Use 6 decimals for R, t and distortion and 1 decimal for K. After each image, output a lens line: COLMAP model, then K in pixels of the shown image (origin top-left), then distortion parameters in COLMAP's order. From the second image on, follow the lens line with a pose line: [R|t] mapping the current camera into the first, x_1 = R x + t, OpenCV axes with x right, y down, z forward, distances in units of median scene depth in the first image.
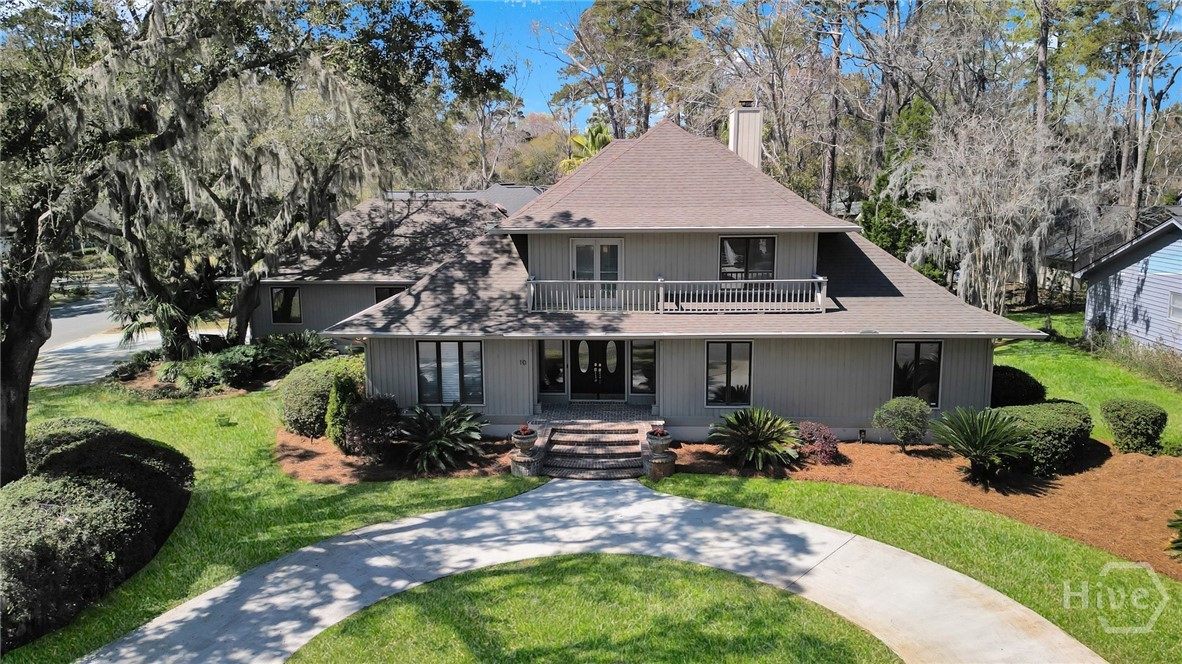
lens RADIAL K [[841.0, 0, 586.7], [0, 841.0, 331.3], [0, 0, 1]] dist [0.051354, -0.019027]
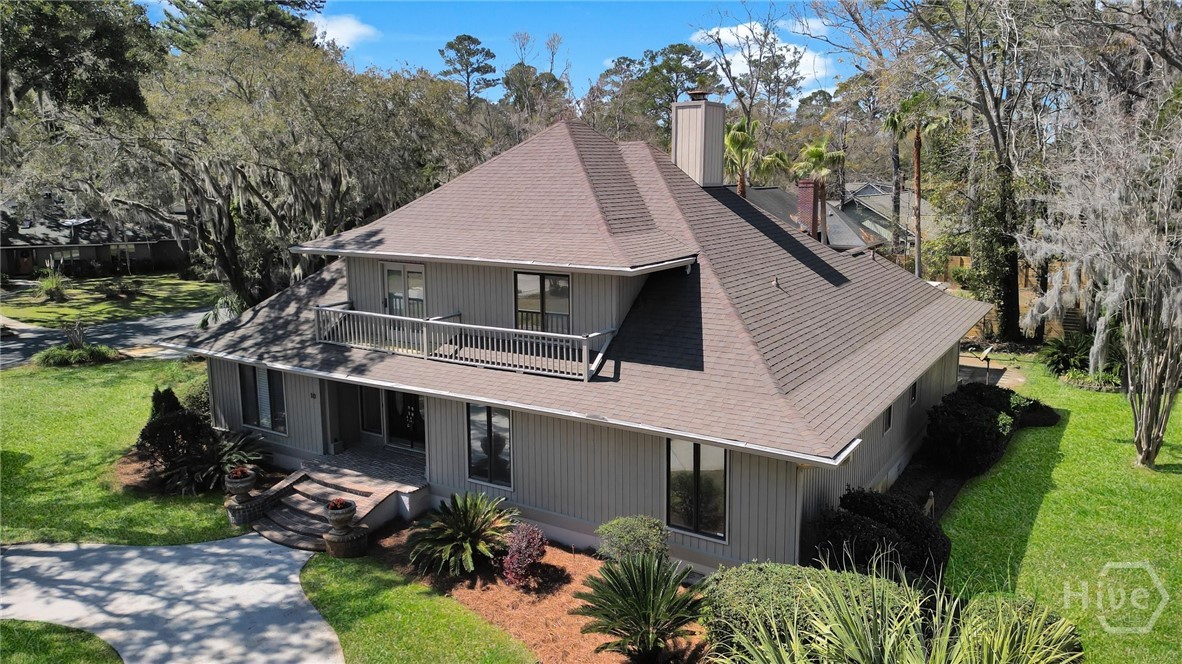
lens RADIAL K [[841.0, 0, 594.3], [0, 841.0, 332.8], [0, 0, 1]] dist [0.051354, -0.019027]
pose [[0.867679, 0.094331, -0.488093, 0.752310], [-0.091646, 0.995356, 0.029449, -0.101781], [0.488604, 0.019180, 0.872295, 0.421738]]
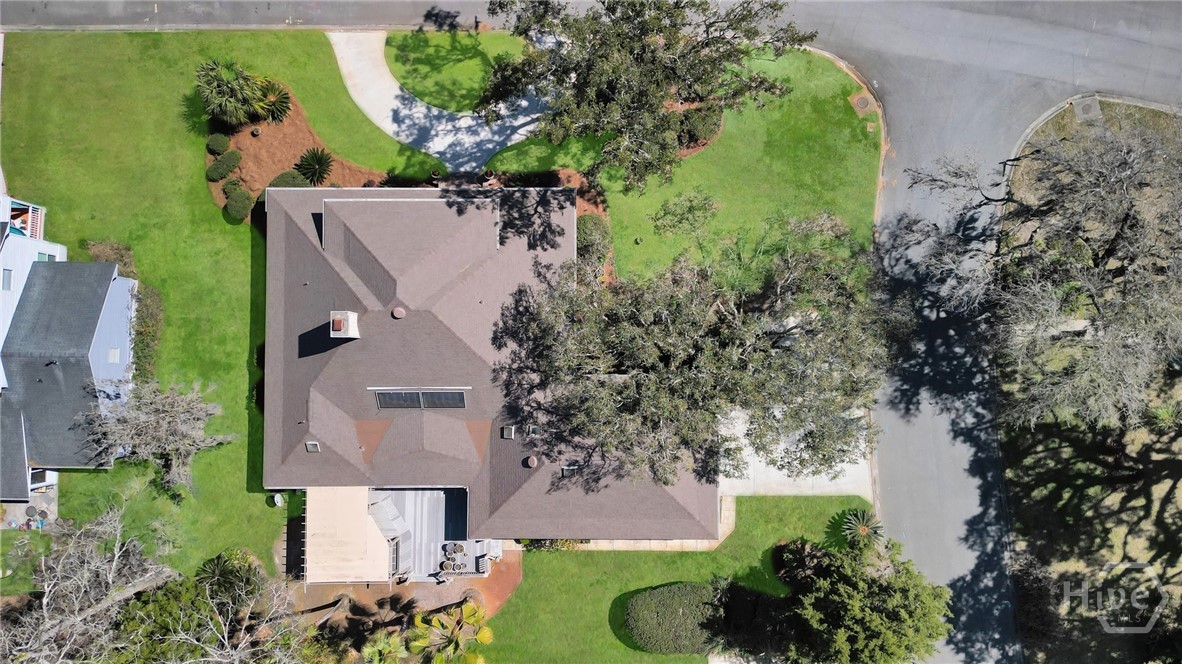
lens RADIAL K [[841.0, 0, 589.0], [0, 841.0, 330.8], [0, 0, 1]] dist [0.051354, -0.019027]
pose [[-0.997987, 0.059354, 0.022319, -0.449288], [0.012244, -0.164983, 0.986220, -2.700009], [0.062218, 0.984509, 0.163925, 1.179575]]
